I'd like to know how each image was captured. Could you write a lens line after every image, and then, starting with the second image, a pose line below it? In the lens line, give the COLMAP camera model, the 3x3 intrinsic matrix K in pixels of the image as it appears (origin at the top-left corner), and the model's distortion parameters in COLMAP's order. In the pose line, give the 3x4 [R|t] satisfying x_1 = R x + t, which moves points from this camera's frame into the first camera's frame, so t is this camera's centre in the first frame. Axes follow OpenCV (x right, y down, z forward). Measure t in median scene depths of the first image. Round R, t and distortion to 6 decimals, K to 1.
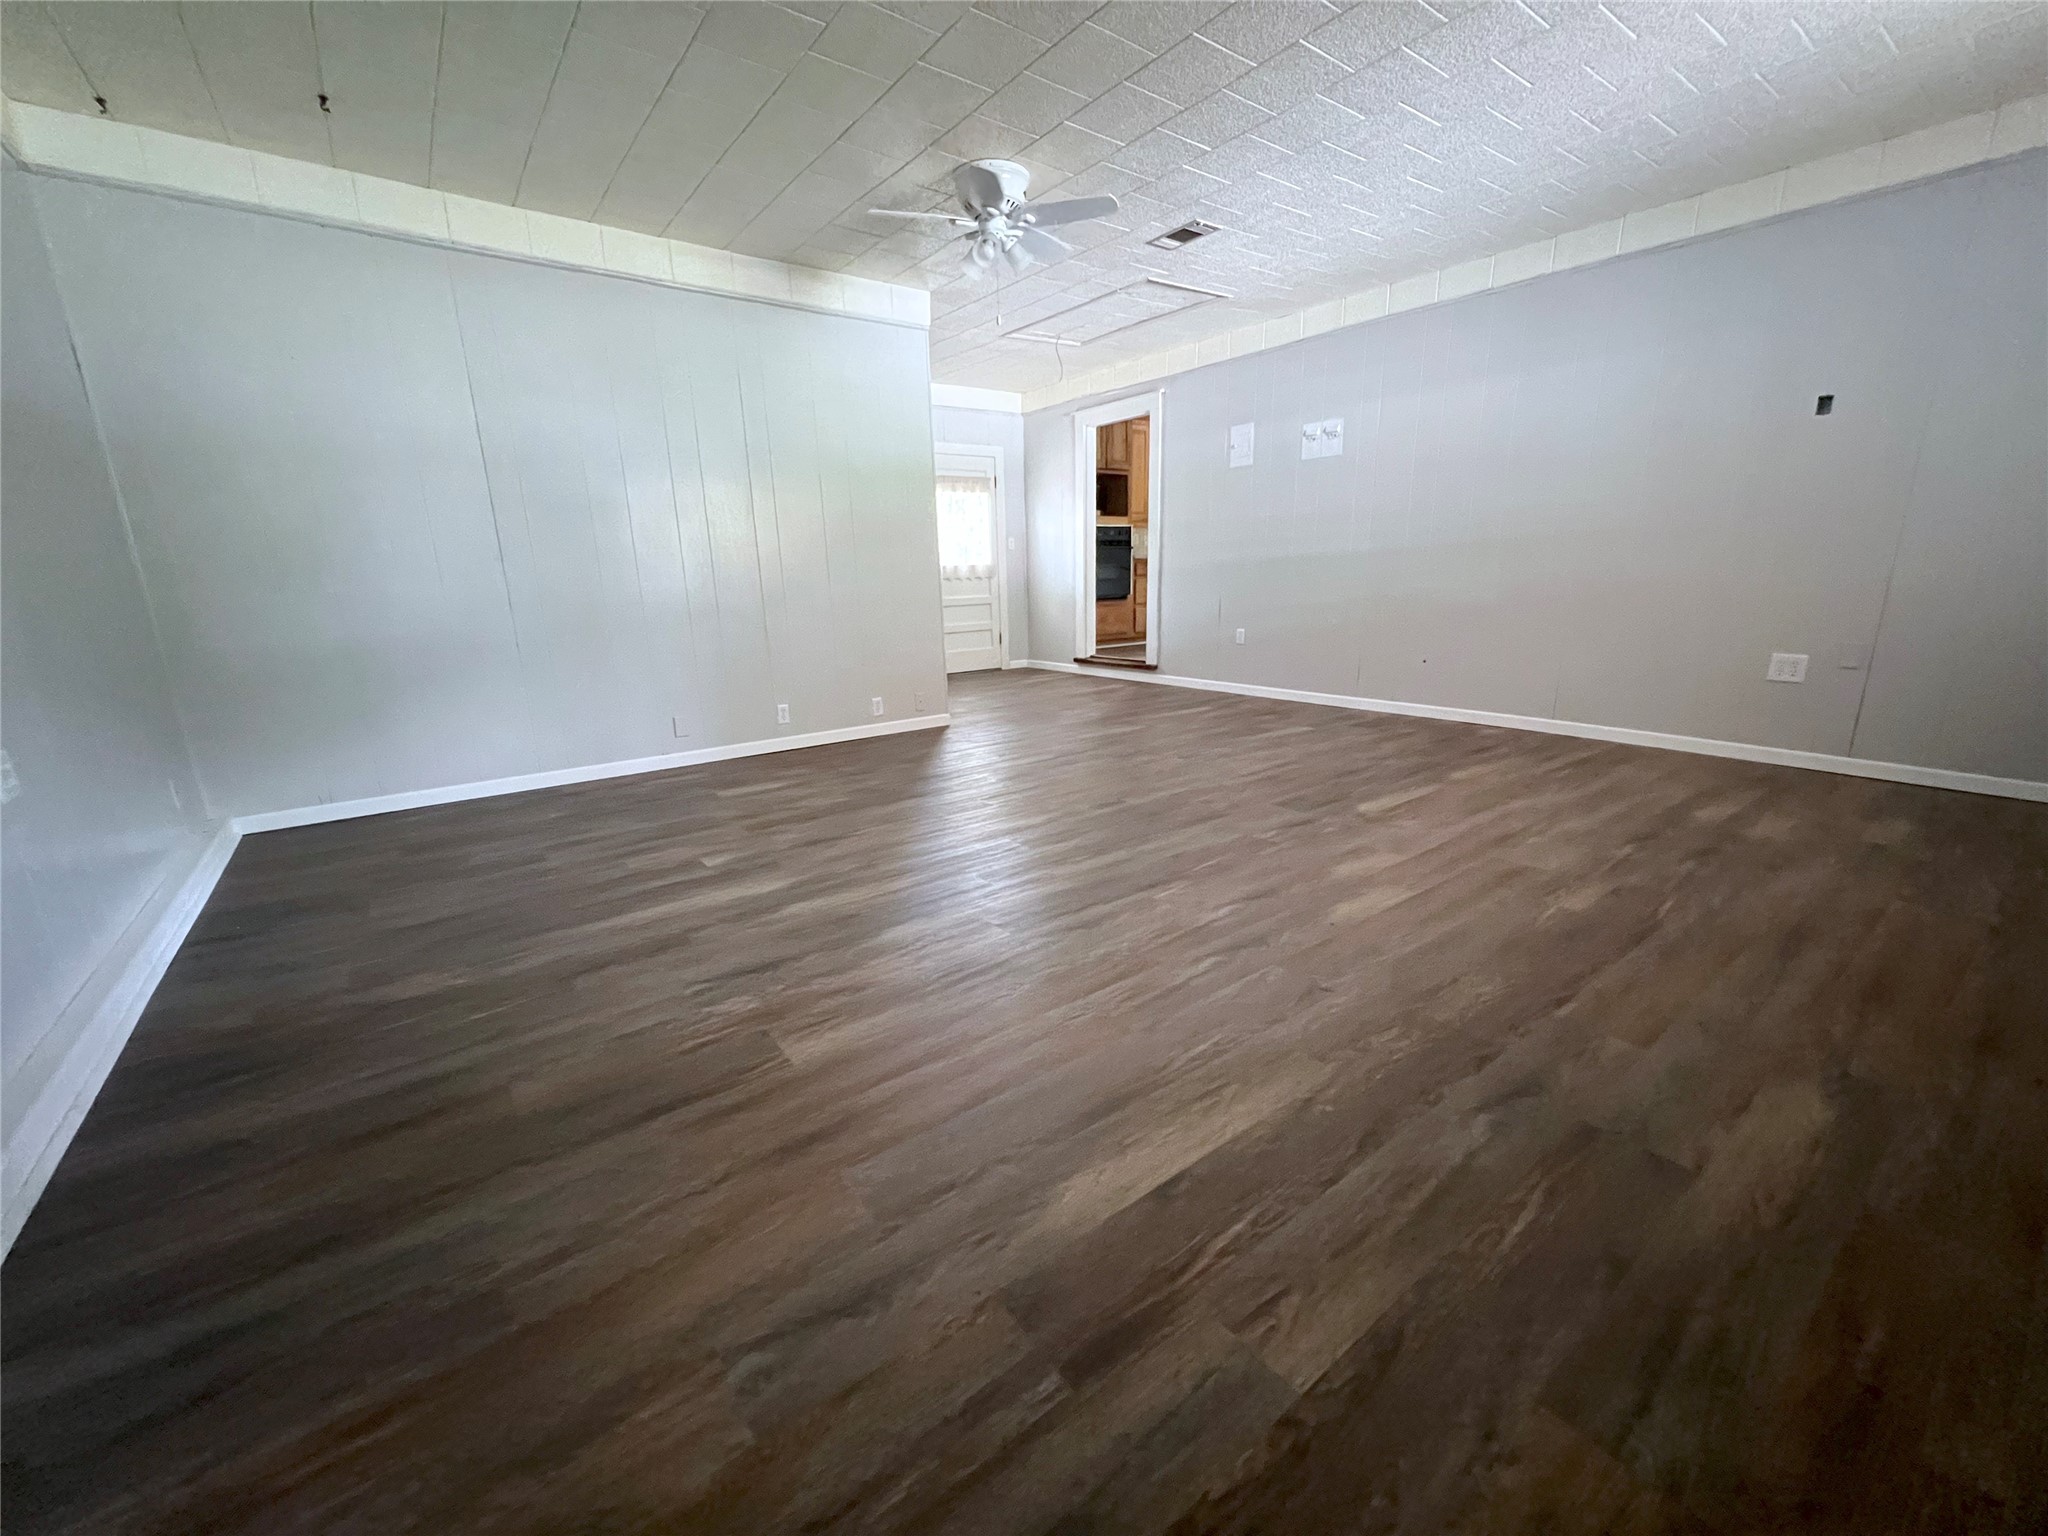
lens RADIAL K [[820.5, 0, 1017.2], [0, 820.5, 767.5], [0, 0, 1]] dist [-0.002365, 0.000398]
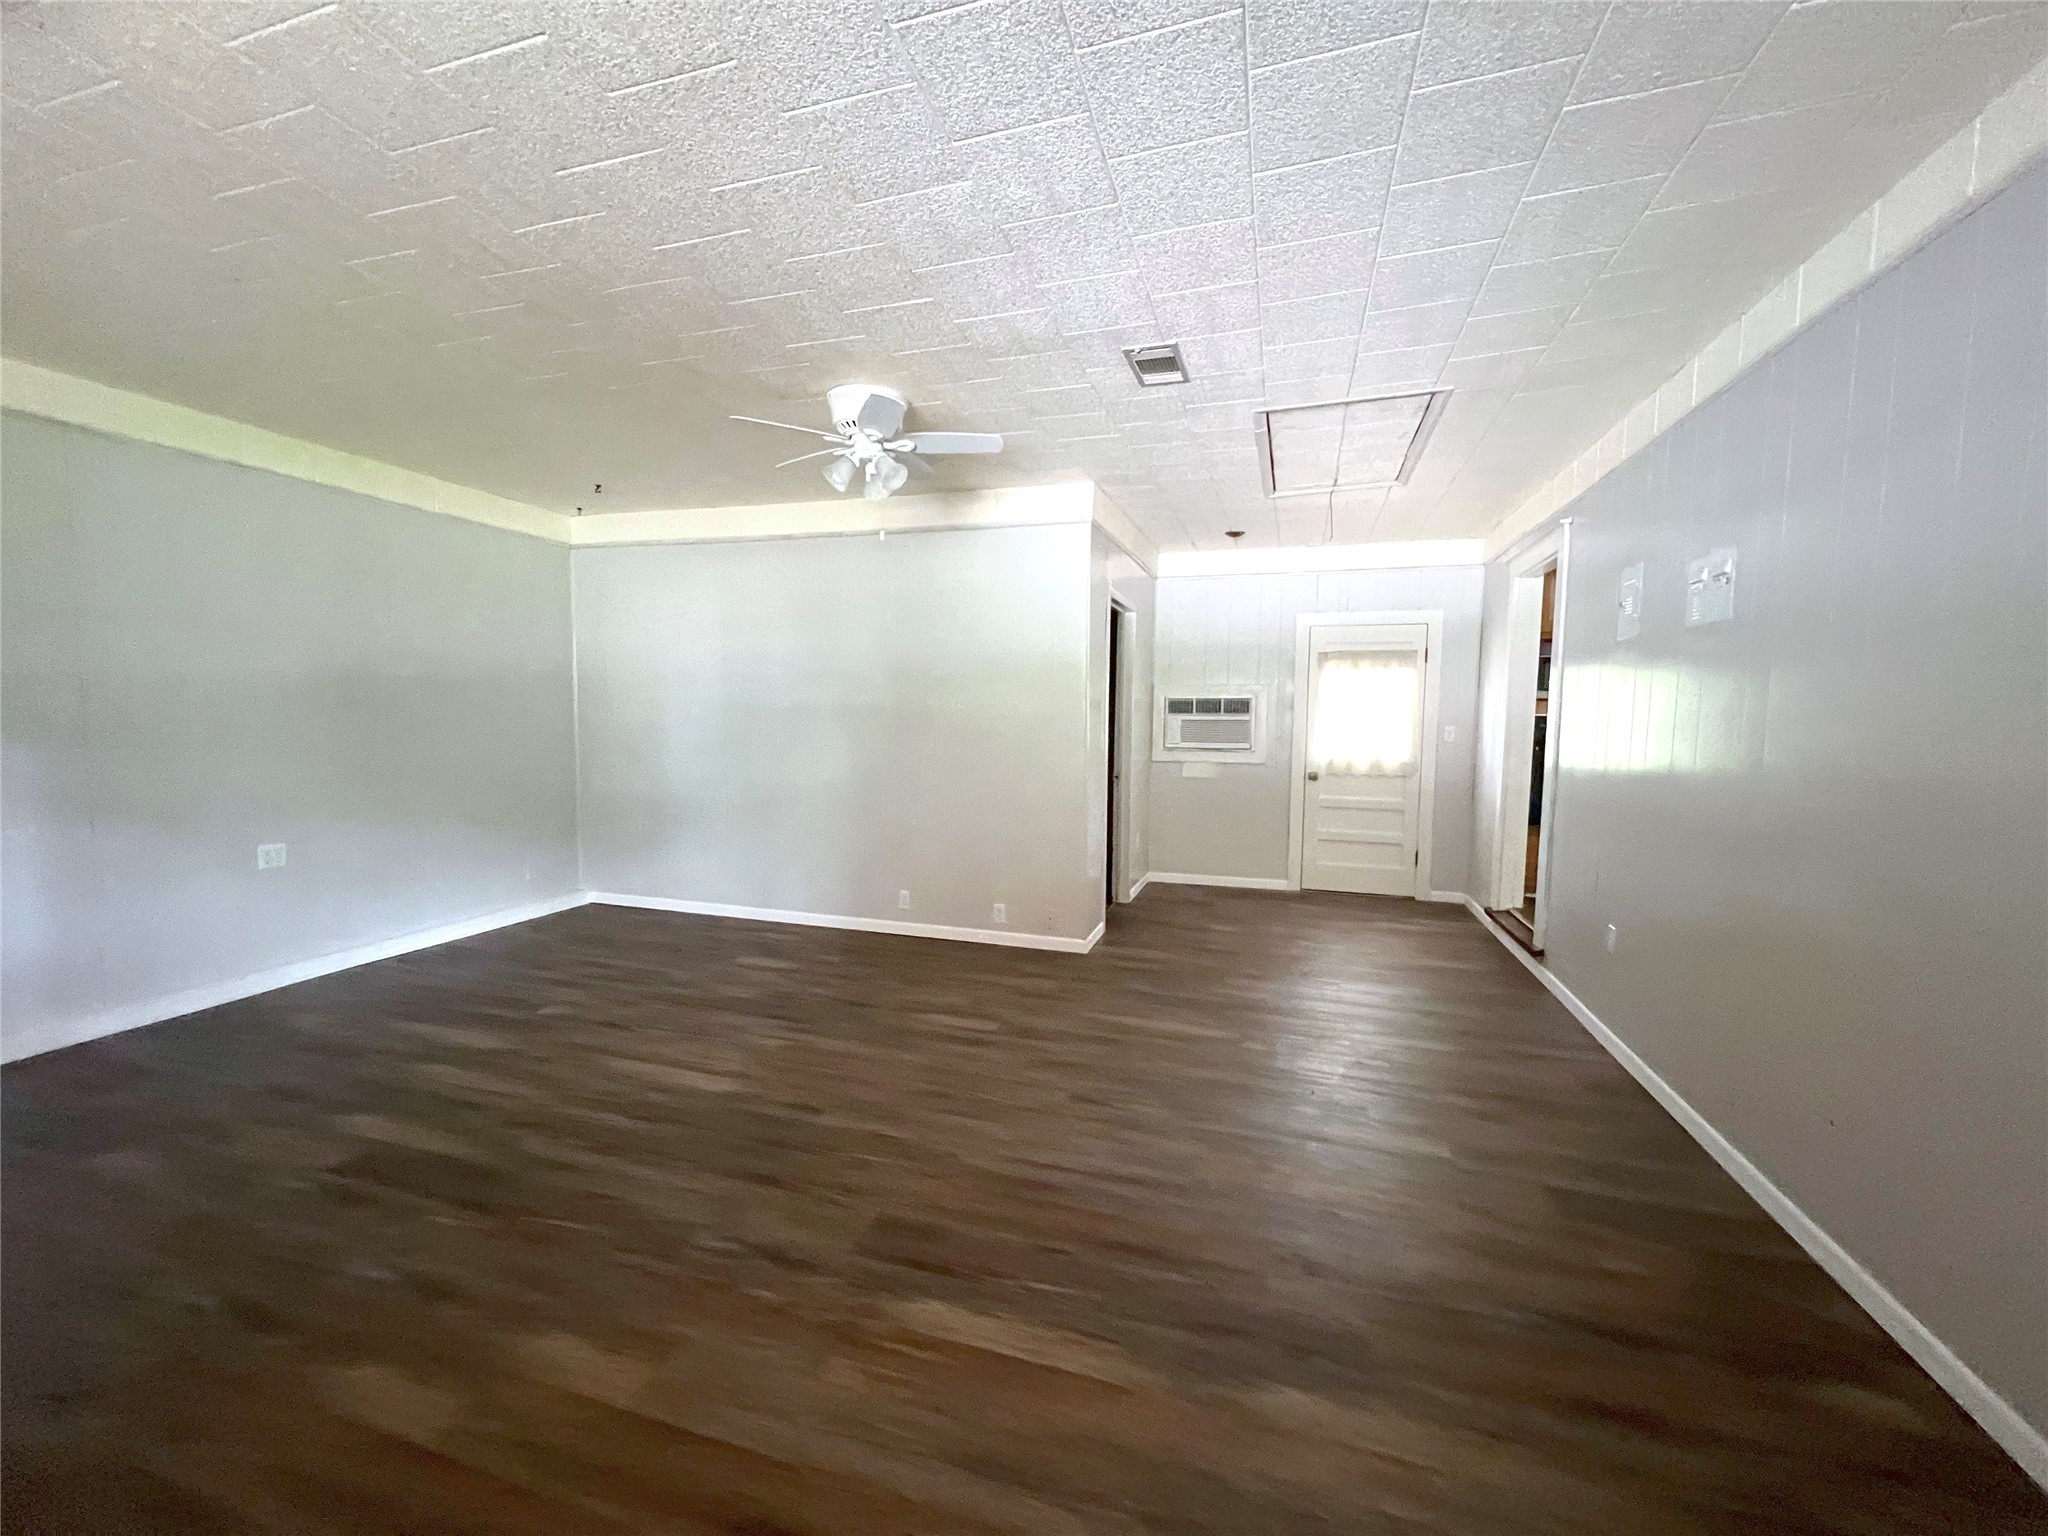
lens RADIAL K [[820.5, 0, 1025.6], [0, 820.5, 768.5], [0, 0, 1]] dist [-0.002365, 0.000398]
pose [[0.581561, 0.088356, -0.808690, 0.783009], [-0.220126, 0.974091, -0.051874, -0.258036], [0.783155, 0.208182, 0.585943, 0.594888]]
